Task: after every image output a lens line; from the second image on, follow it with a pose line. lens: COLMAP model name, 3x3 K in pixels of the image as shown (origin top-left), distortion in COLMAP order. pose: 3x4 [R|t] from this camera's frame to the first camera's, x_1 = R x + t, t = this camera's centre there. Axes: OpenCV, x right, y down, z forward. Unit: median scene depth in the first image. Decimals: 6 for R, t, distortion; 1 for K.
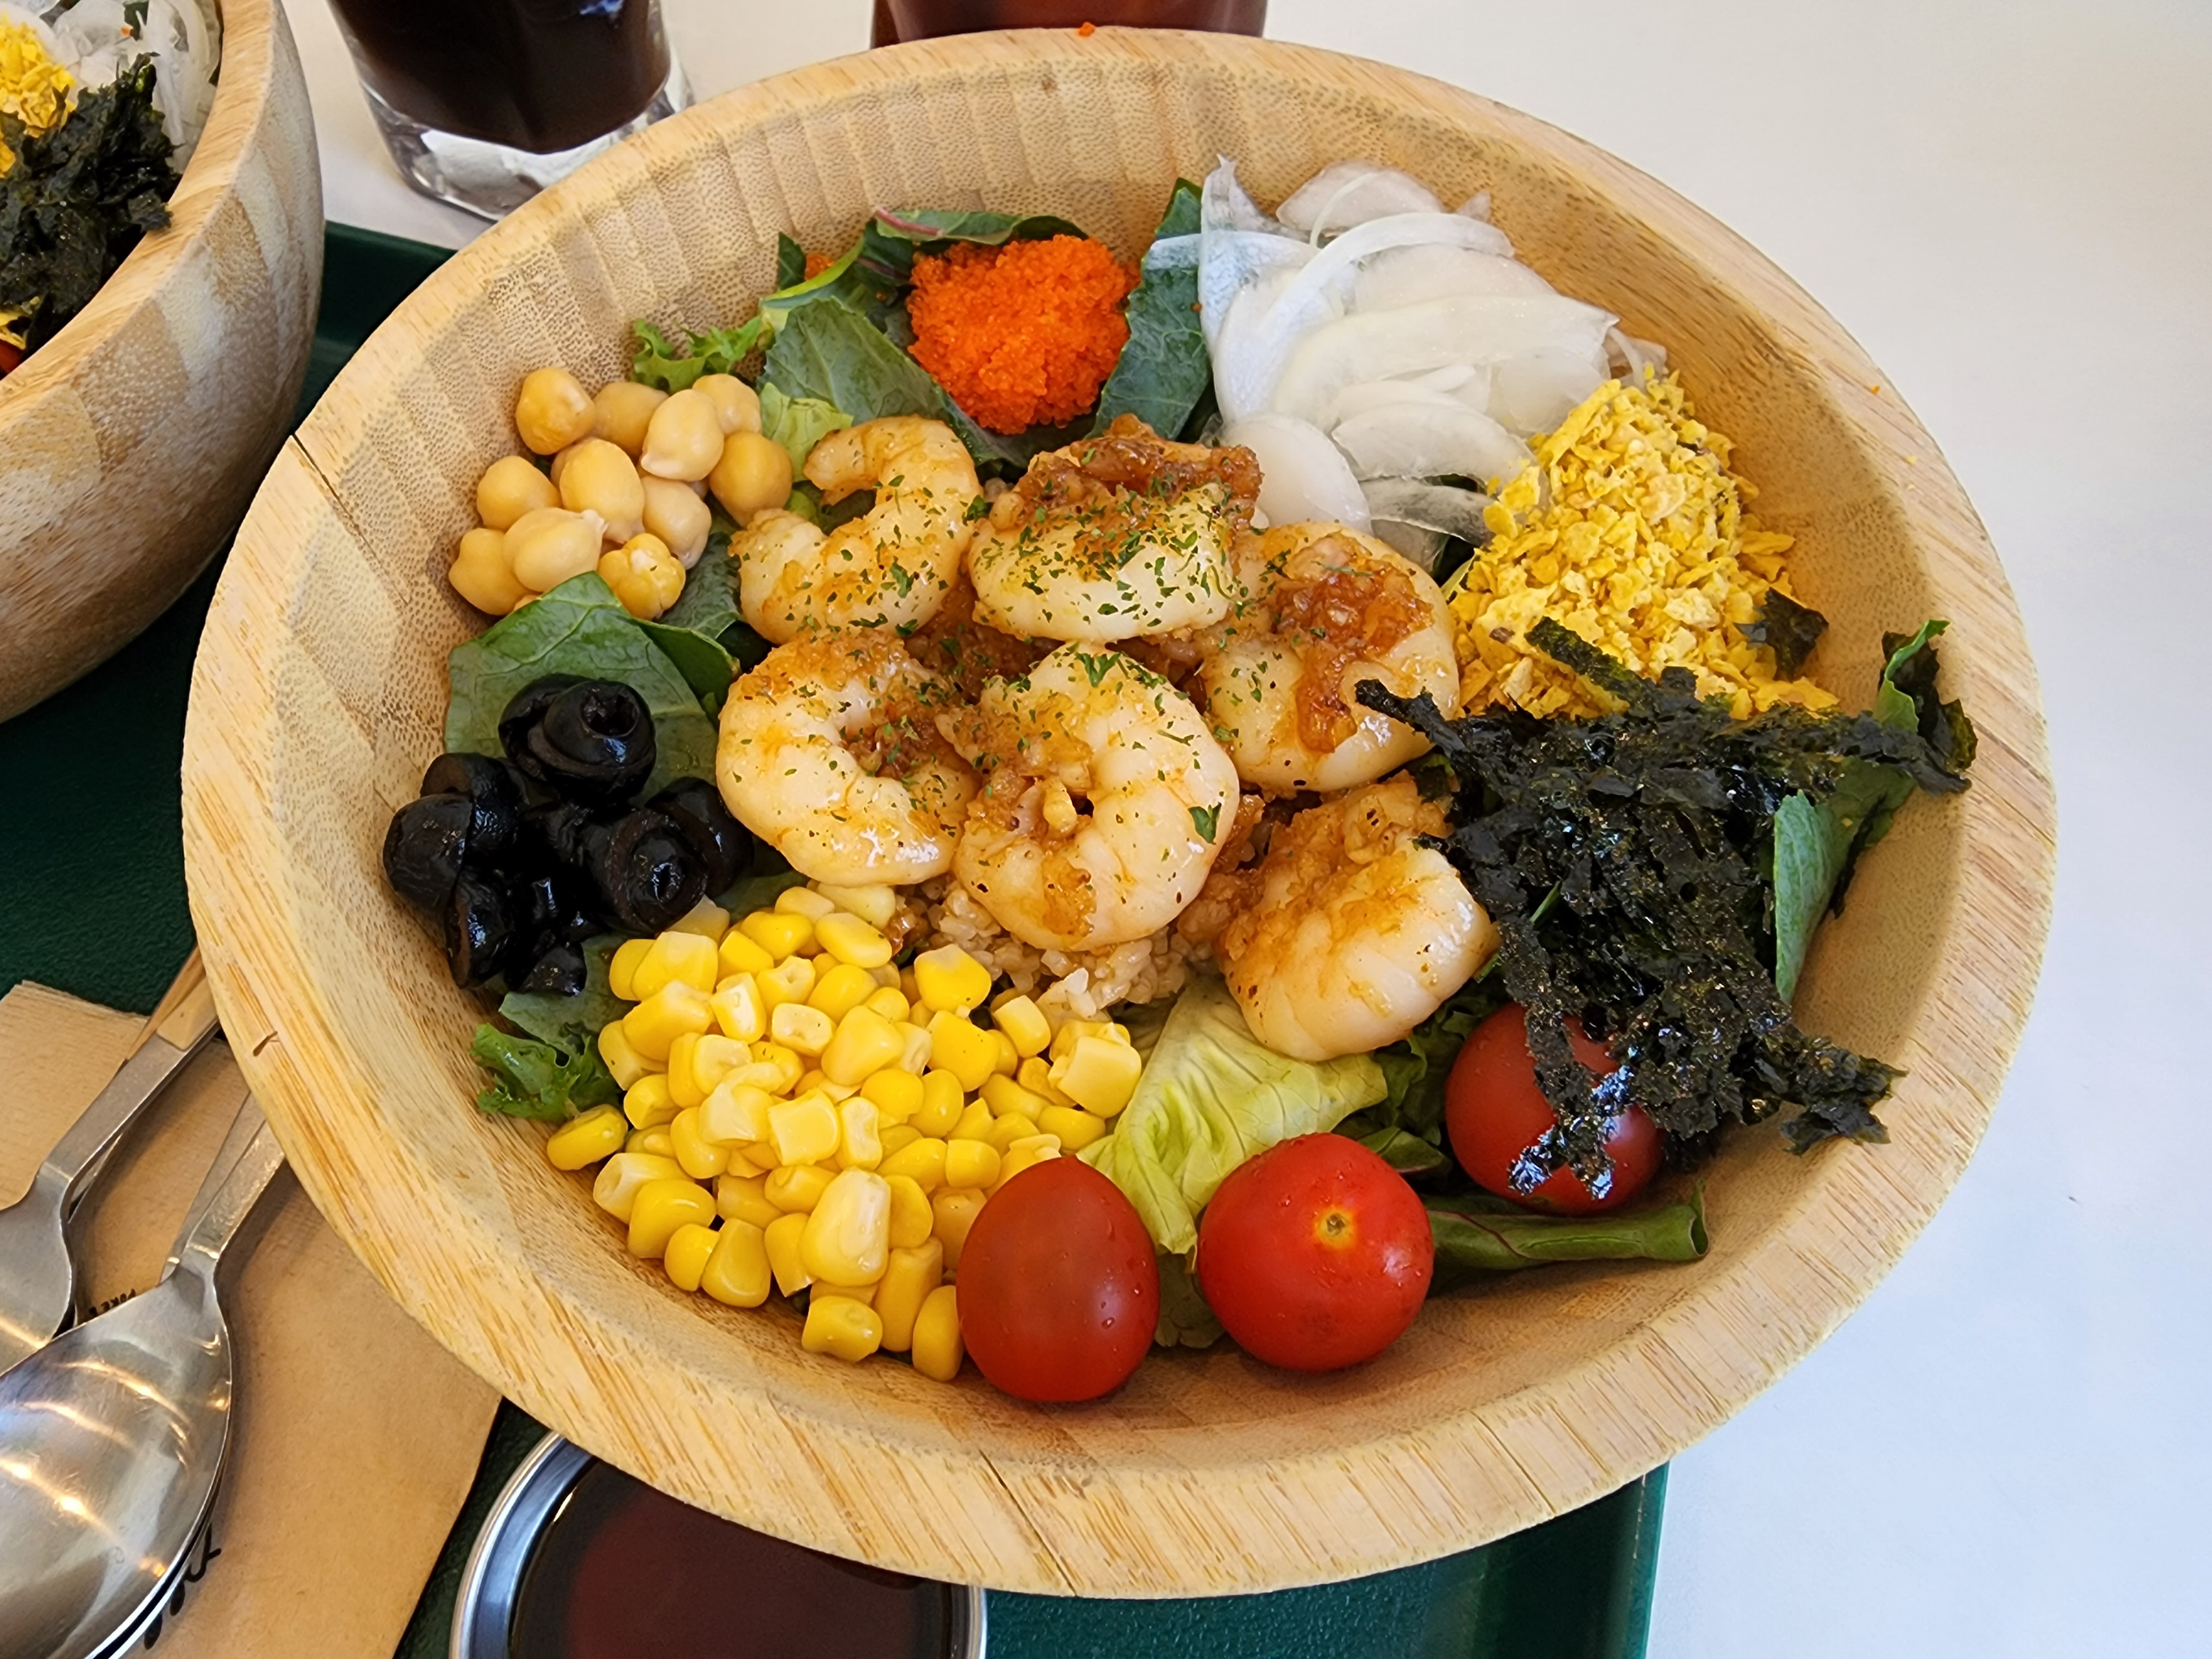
lens RADIAL K [[1588.3, 0, 1014.0], [0, 1588.3, 820.1], [0, 0, 1]] dist [-0.000260, -0.004396]
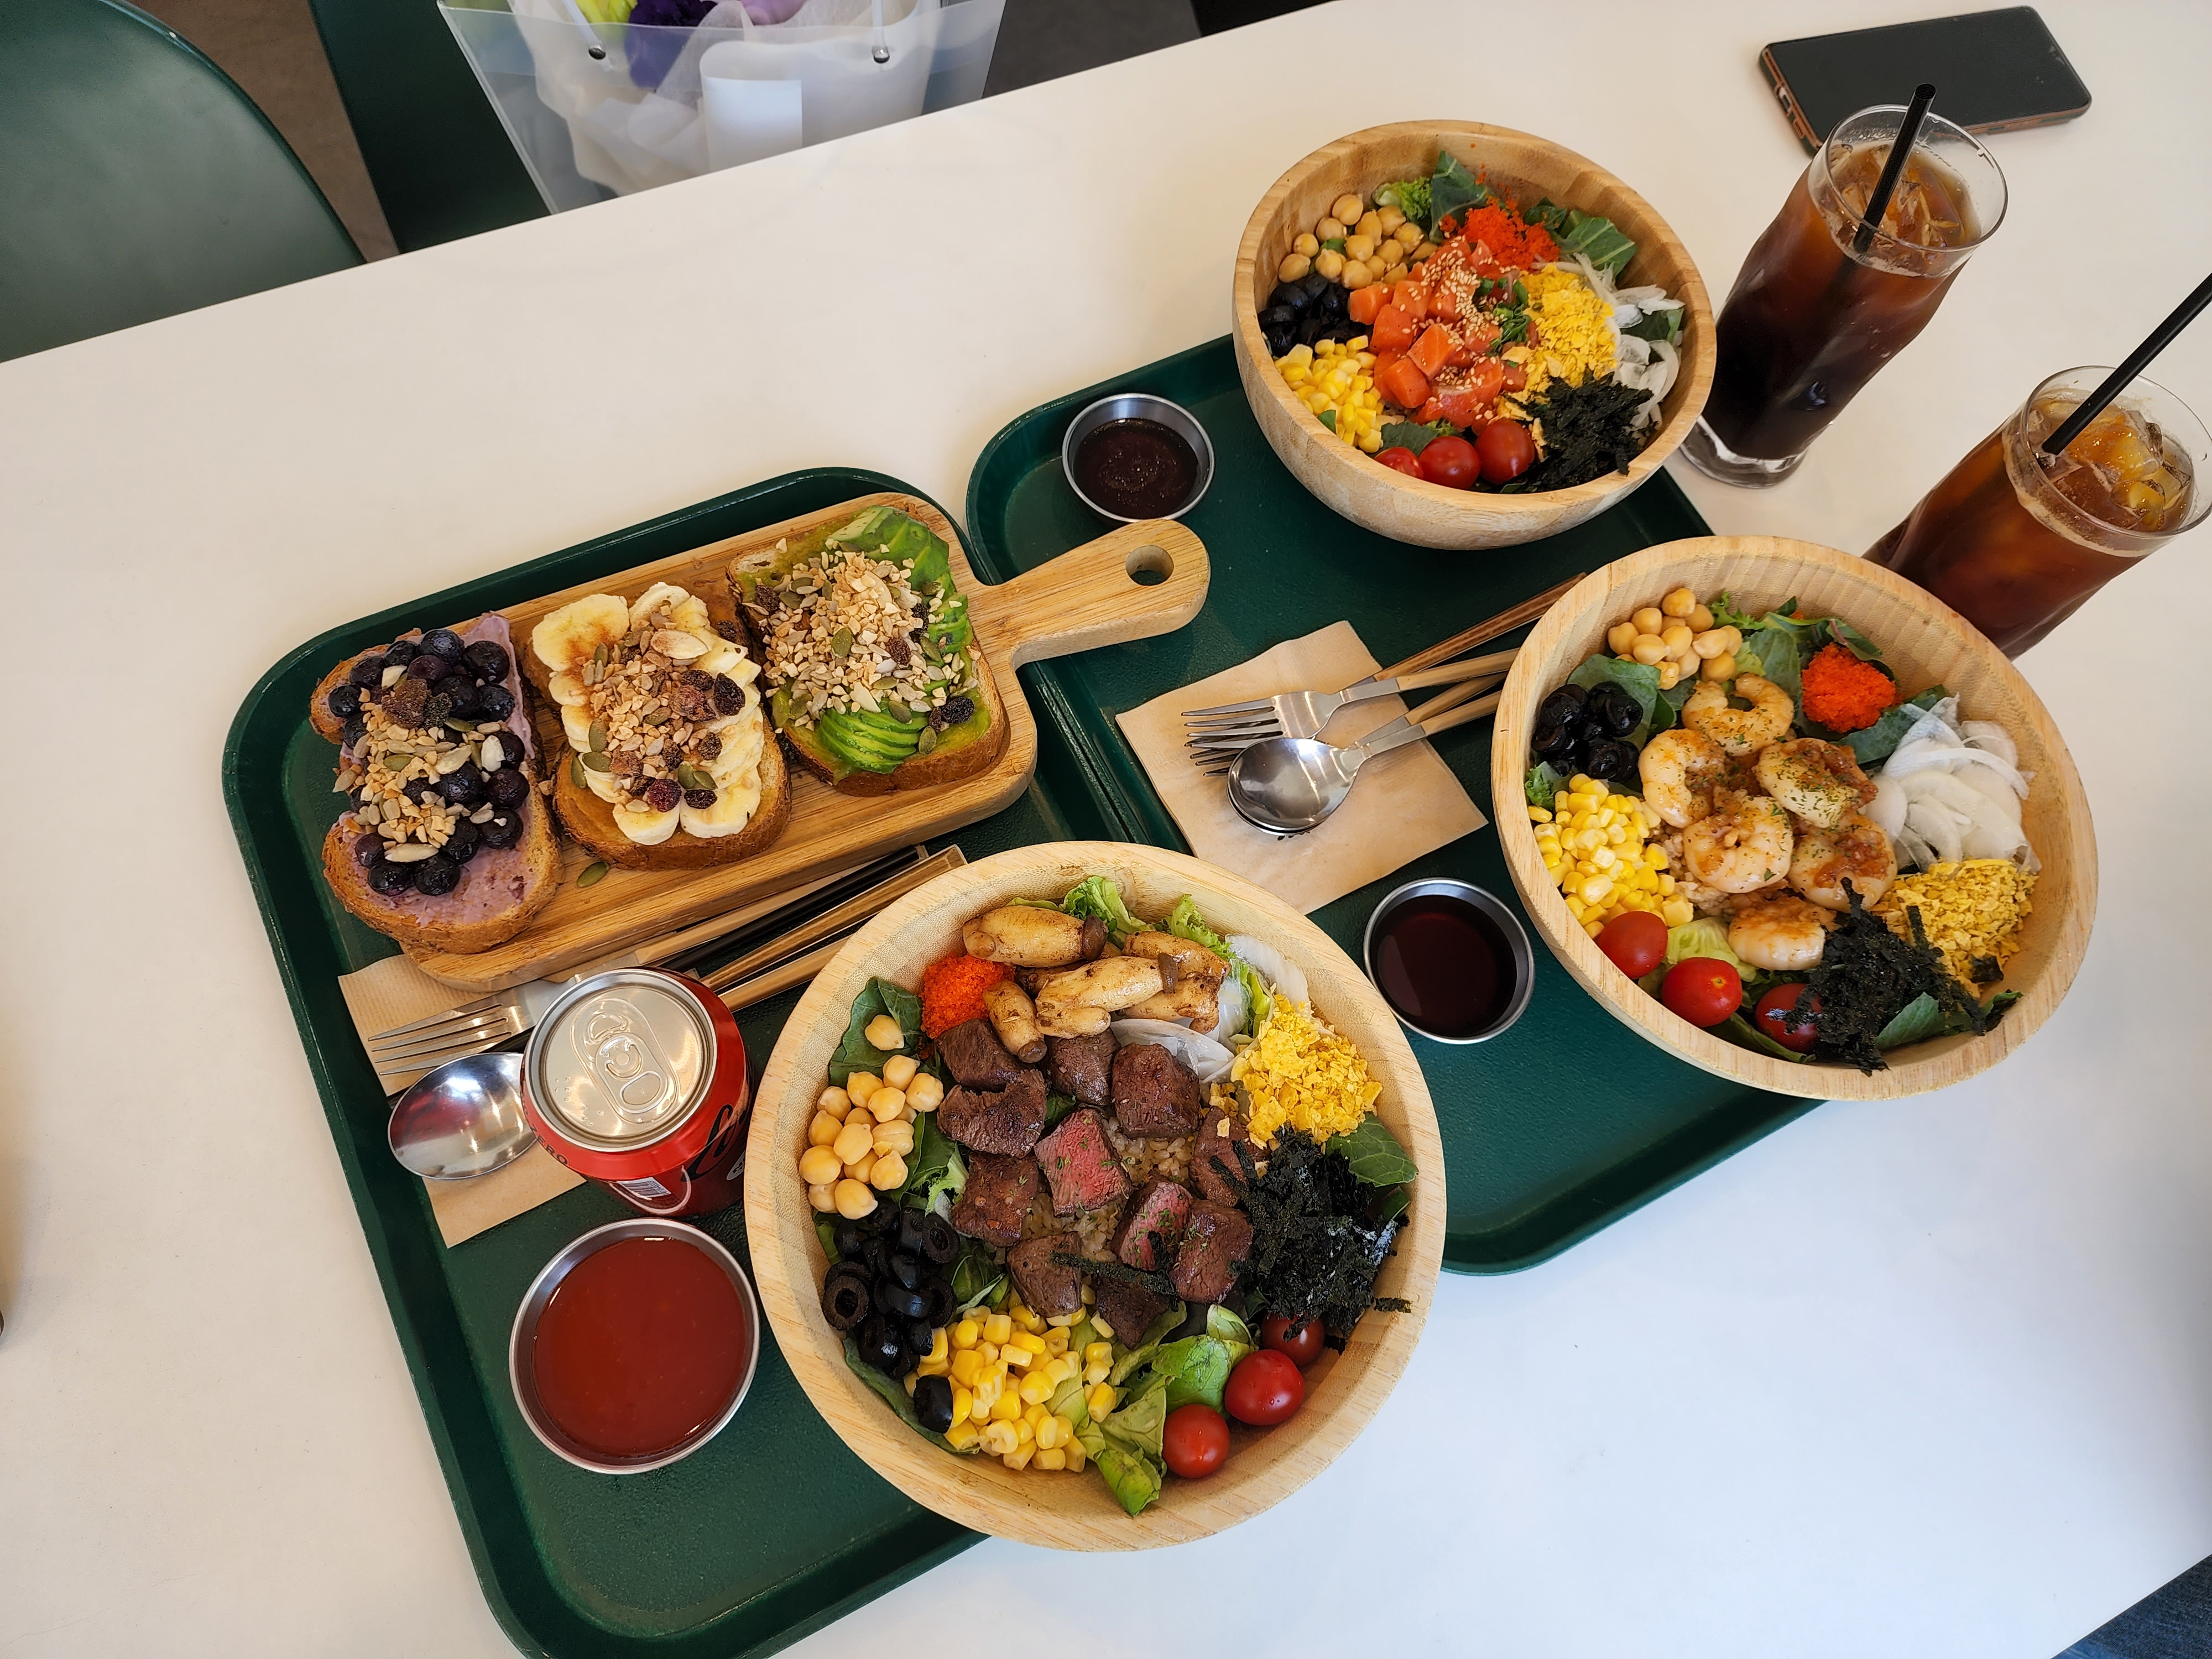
lens RADIAL K [[1582.8, 0, 1106.0], [0, 1582.8, 829.5], [0, 0, 1]] dist [0.070378, -0.088073]
pose [[0.715195, 0.673995, -0.185006, -0.253649], [-0.655388, 0.738686, 0.157510, 0.263154], [0.242822, 0.008600, 0.970033, -2.067537]]
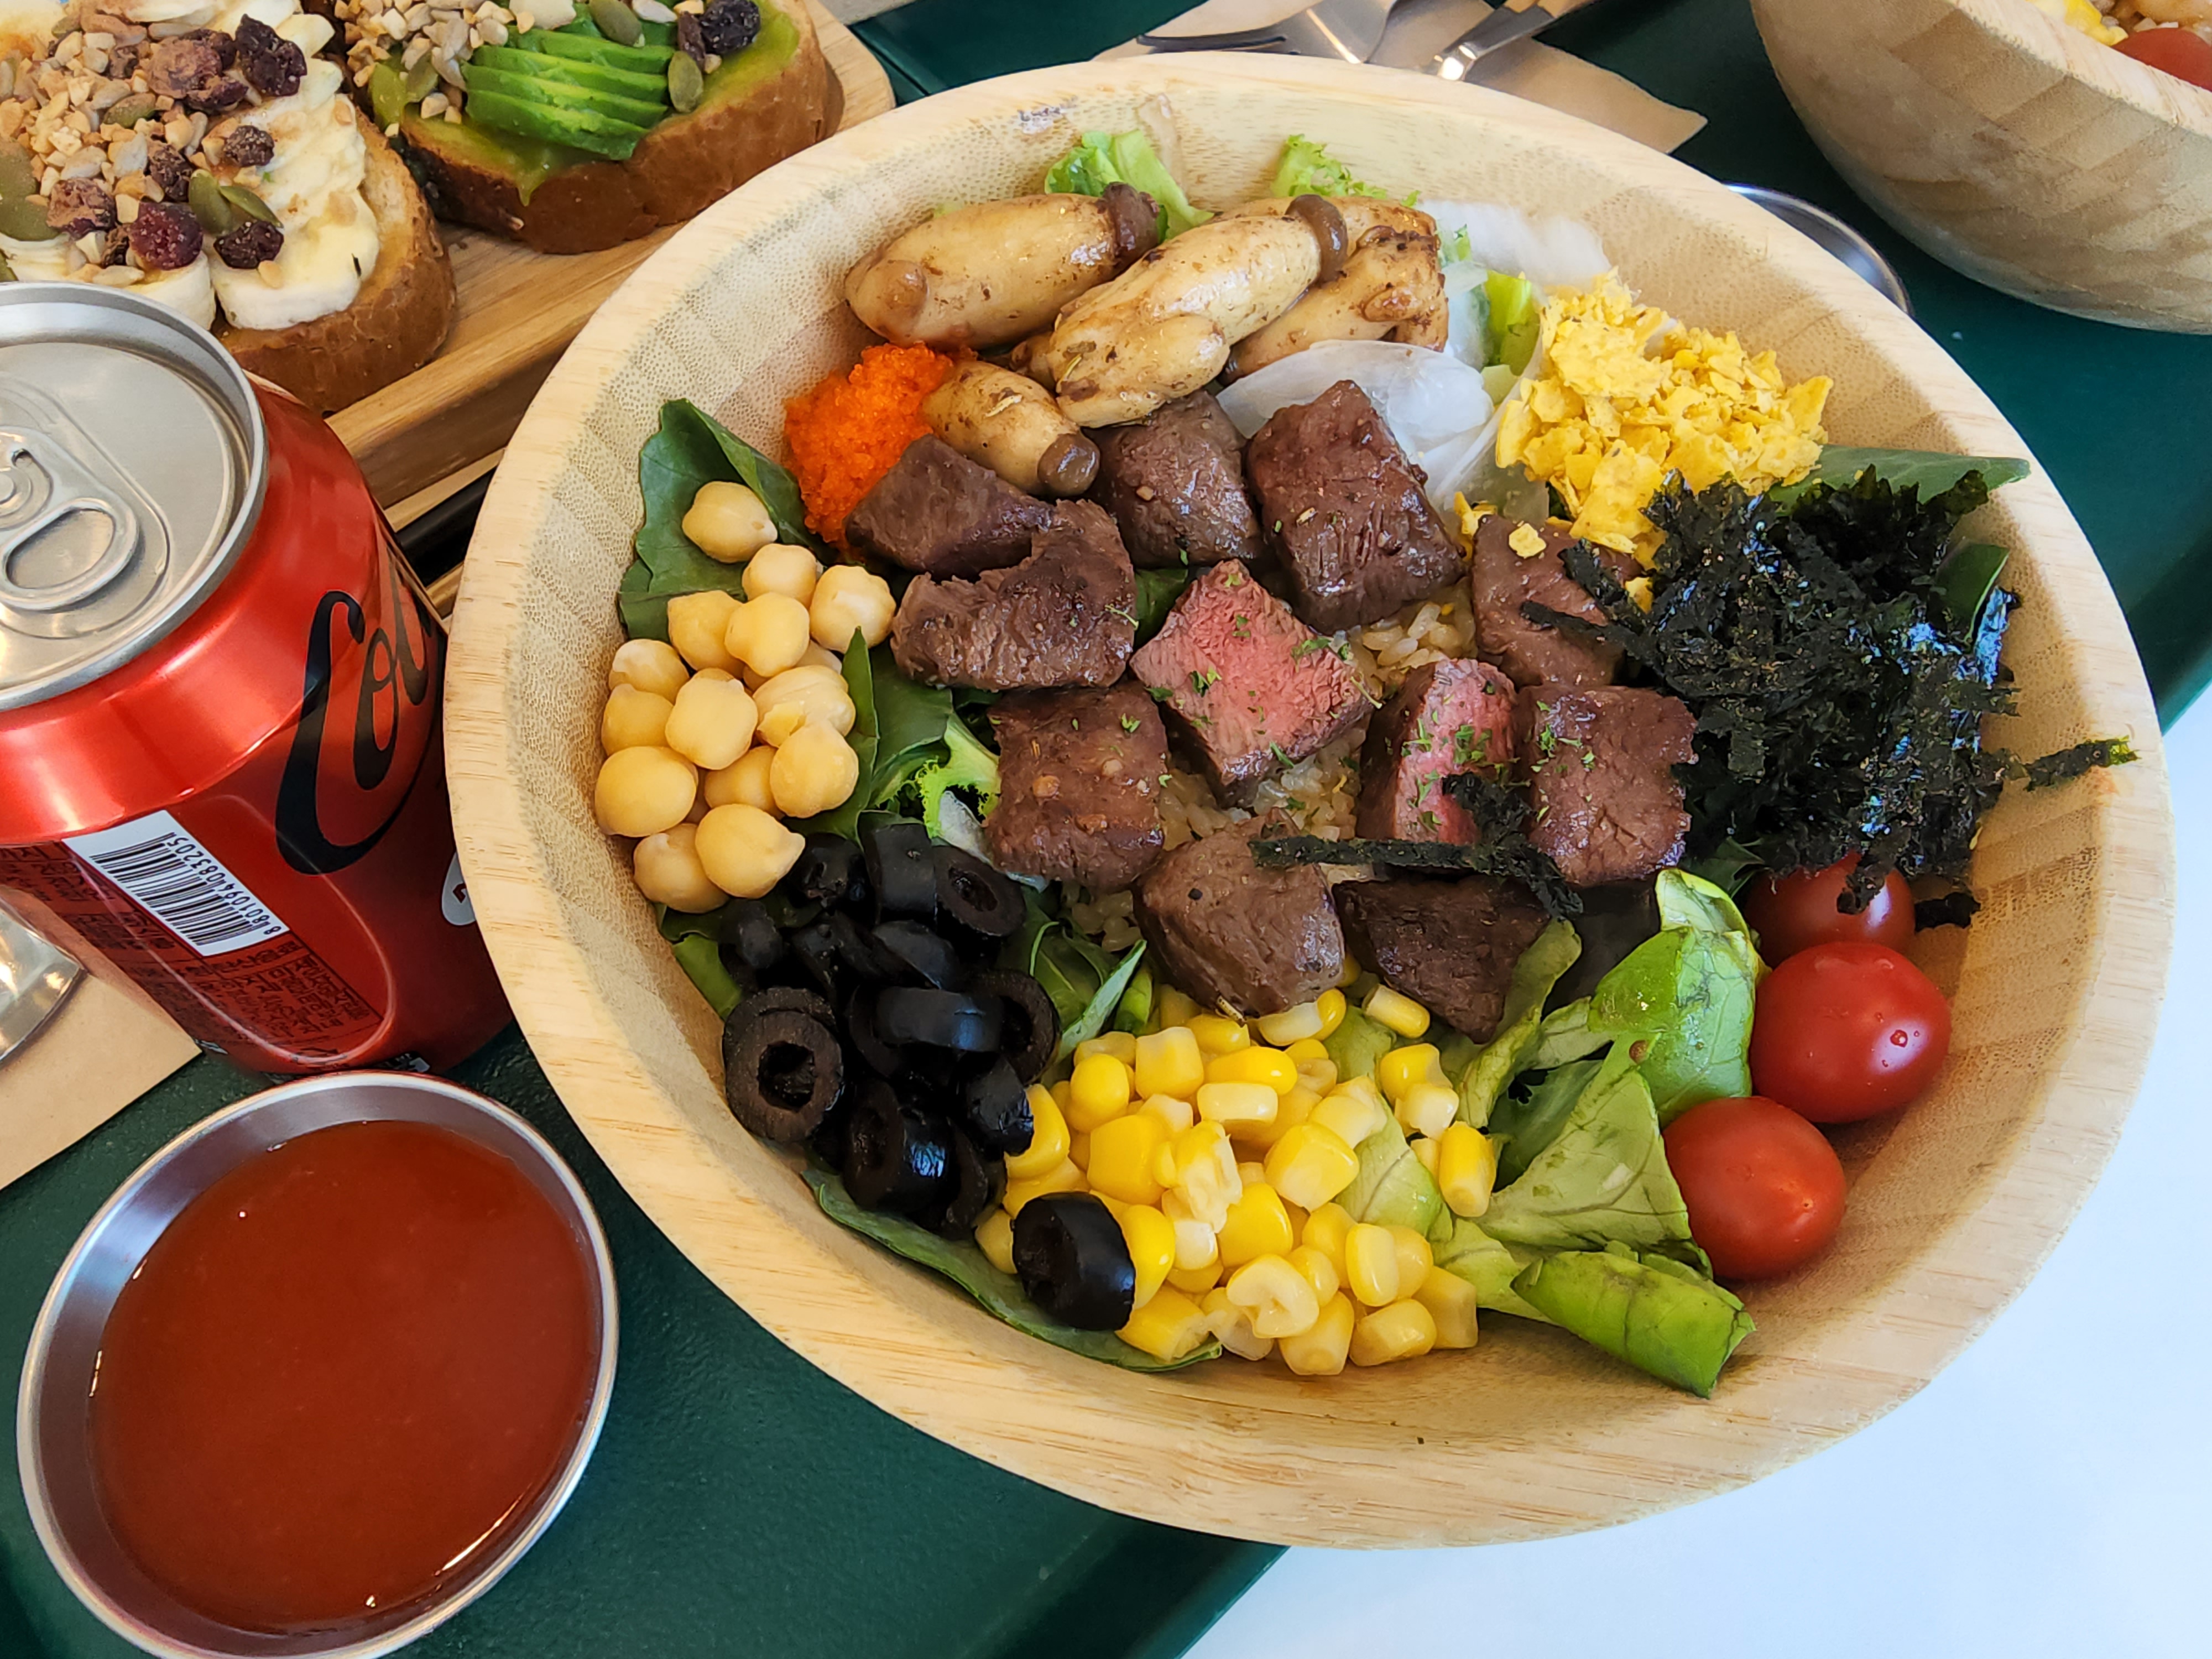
lens RADIAL K [[1588.3, 0, 1014.0], [0, 1588.3, 820.1], [0, 0, 1]] dist [-0.000260, -0.004396]
pose [[0.864797, 0.470215, -0.176135, -0.288598], [-0.462830, 0.882503, 0.083527, 1.150791], [0.194716, 0.009287, 0.980816, -0.718292]]
